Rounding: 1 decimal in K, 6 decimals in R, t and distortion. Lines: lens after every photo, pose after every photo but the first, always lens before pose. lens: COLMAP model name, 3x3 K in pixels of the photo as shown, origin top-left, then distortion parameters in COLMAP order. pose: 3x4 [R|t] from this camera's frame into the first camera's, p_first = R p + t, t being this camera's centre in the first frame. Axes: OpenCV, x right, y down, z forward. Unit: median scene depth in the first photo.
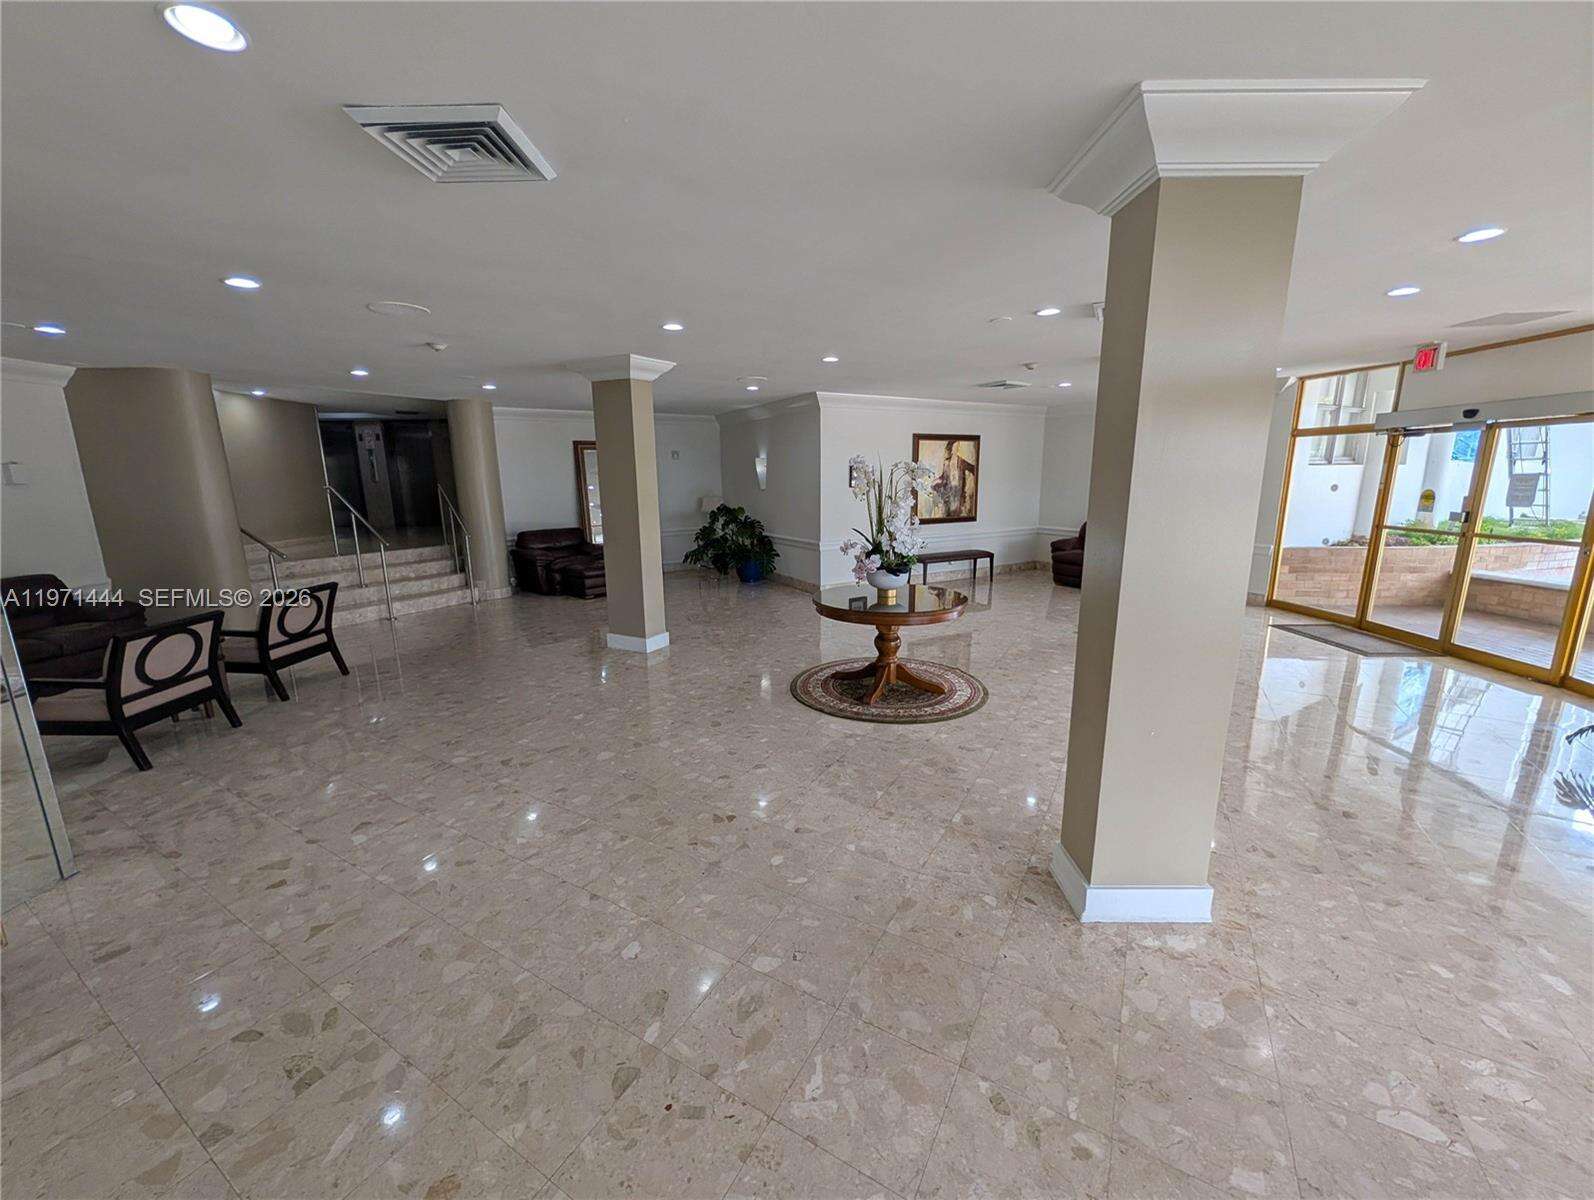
lens RADIAL K [[615.4, 0, 796.2], [0, 615.4, 599.5], [0, 0, 1]] dist [-0.002069, 0.001501]
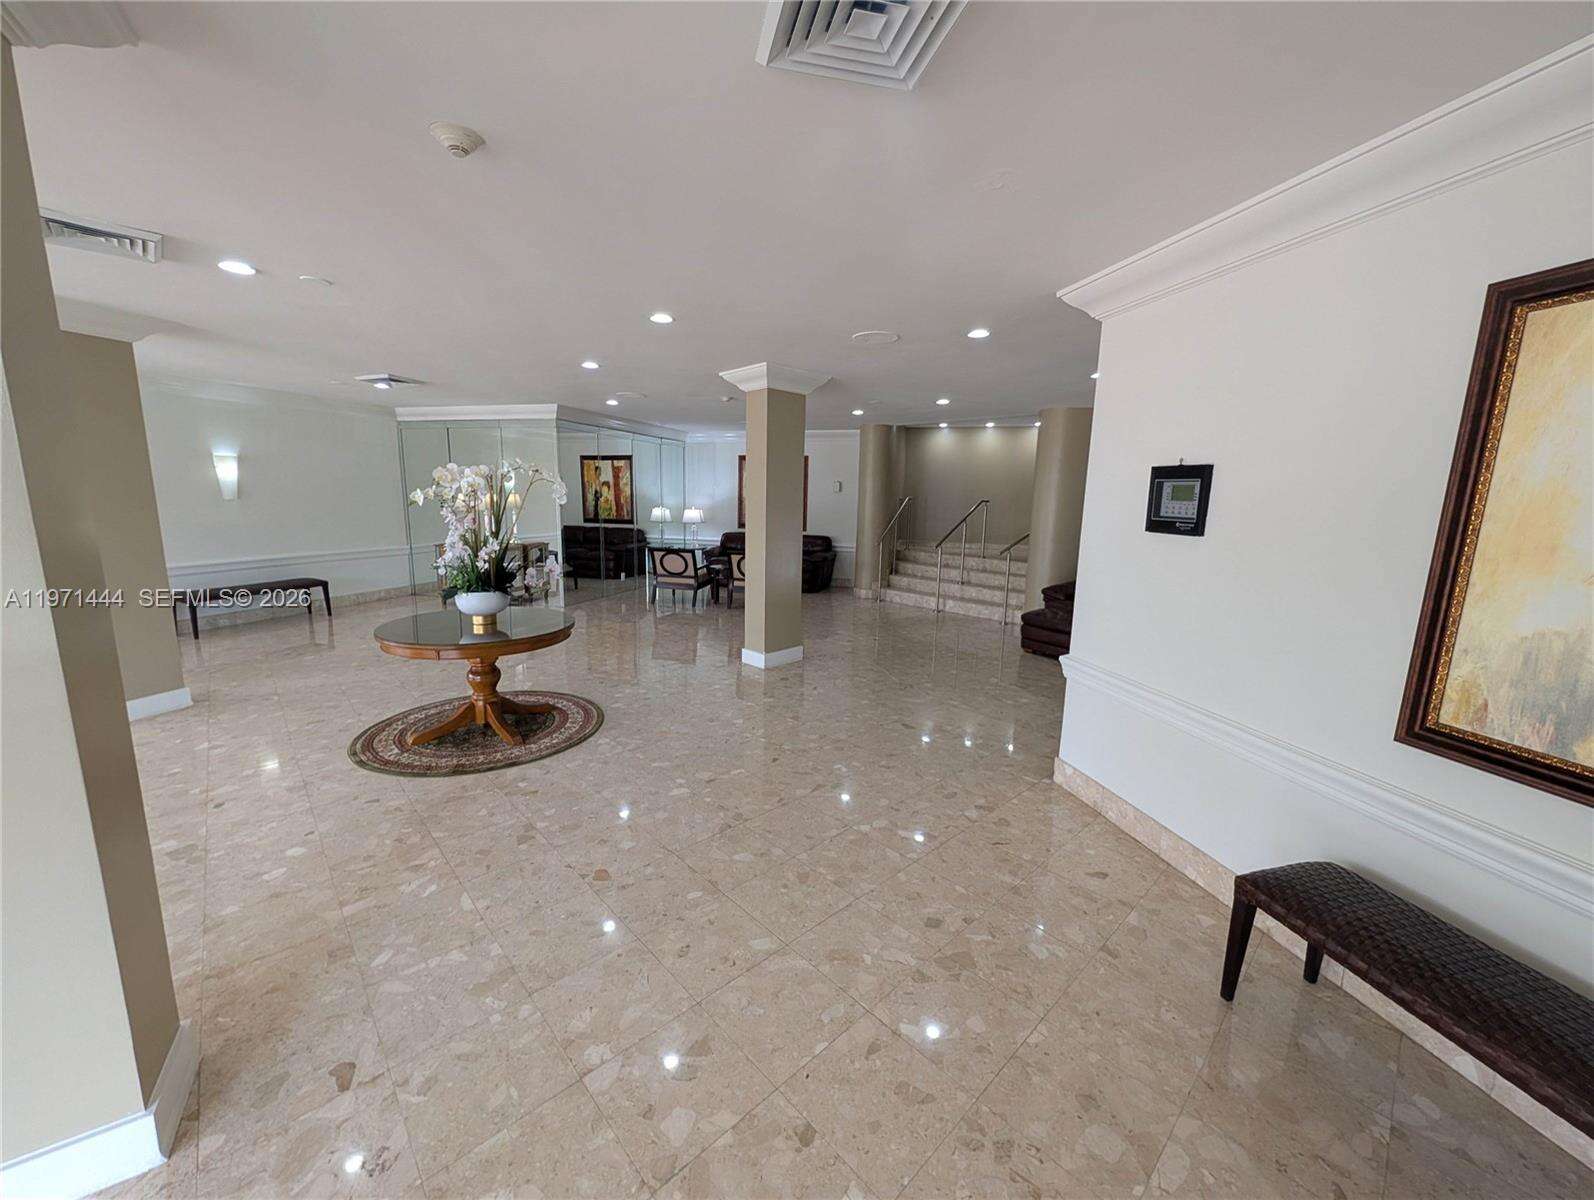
lens RADIAL K [[615.4, 0, 795.7], [0, 615.4, 600.3], [0, 0, 1]] dist [-0.002069, 0.001501]
pose [[-0.288385, 0.170691, -0.942178, 0.862342], [-0.206794, 0.949658, 0.235343, -0.343154], [0.934917, 0.262706, -0.238569, 1.675290]]
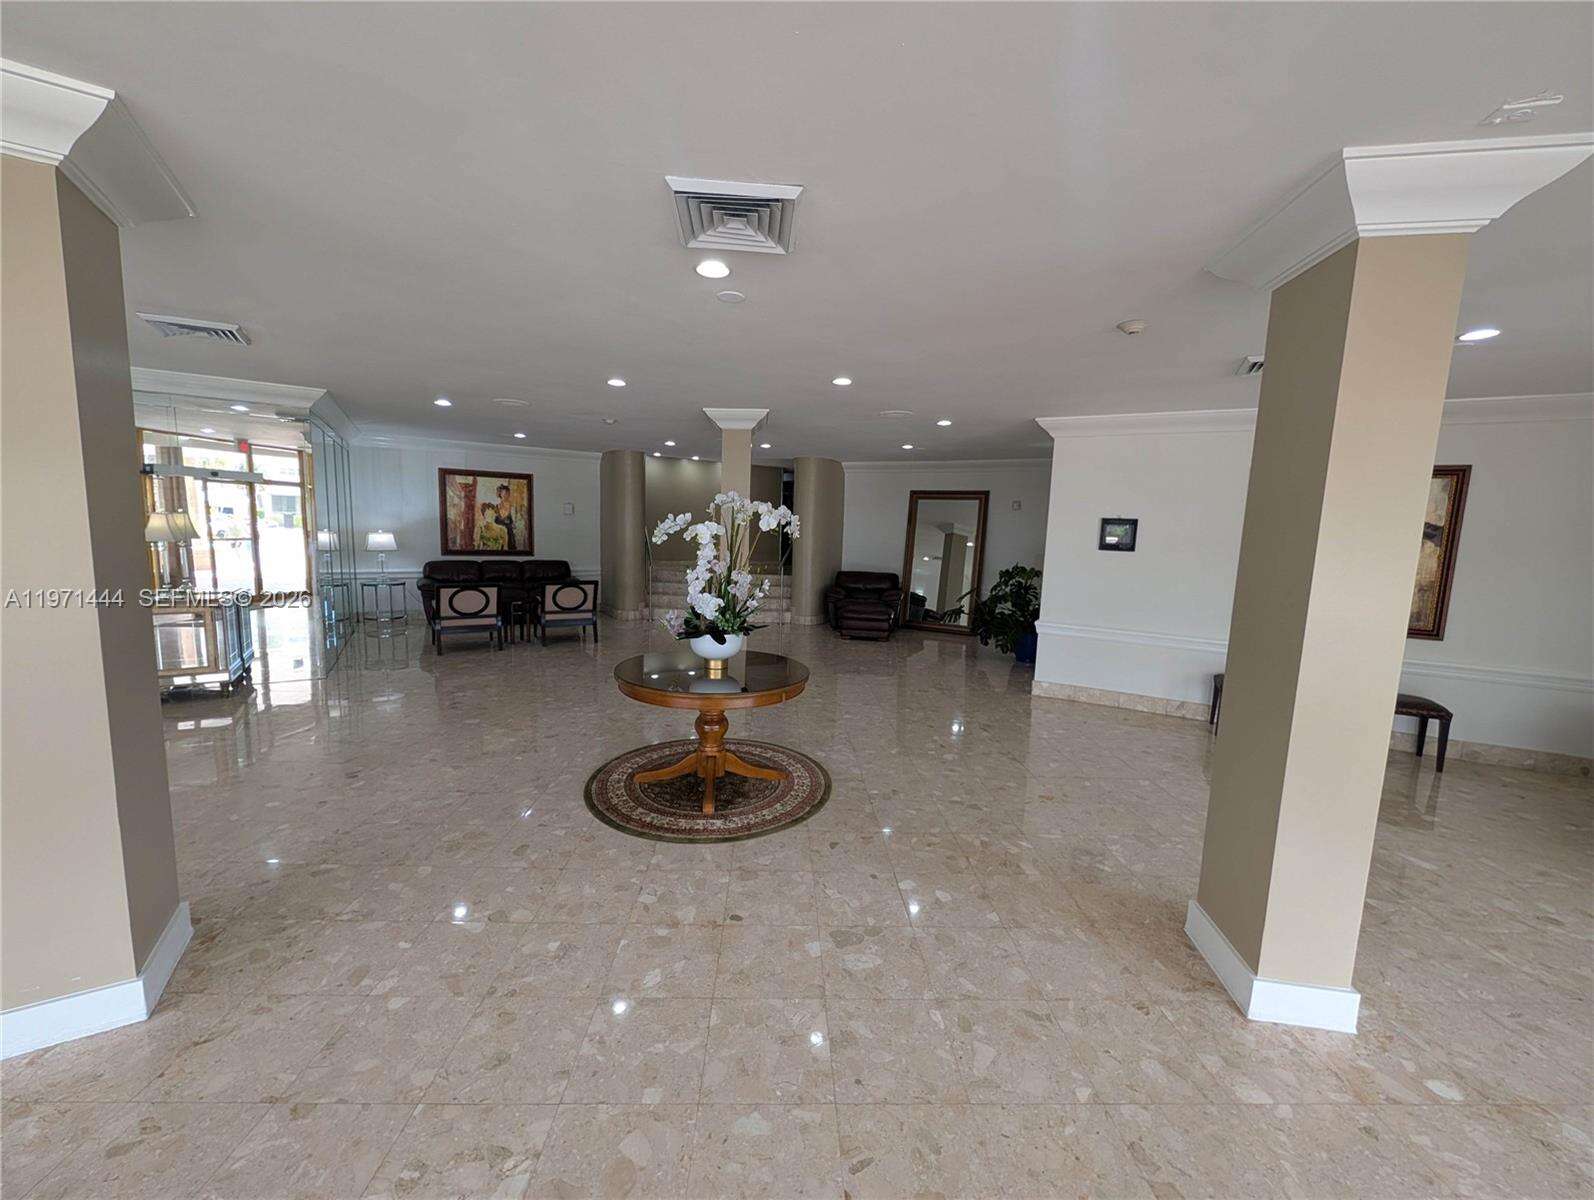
lens RADIAL K [[615.4, 0, 797.3], [0, 615.4, 597.2], [0, 0, 1]] dist [-0.002069, 0.001501]
pose [[0.530536, 0.129347, -0.837735, 0.898451], [-0.208402, 0.977859, 0.019002, -0.136983], [0.821645, 0.164504, 0.545746, 0.663986]]
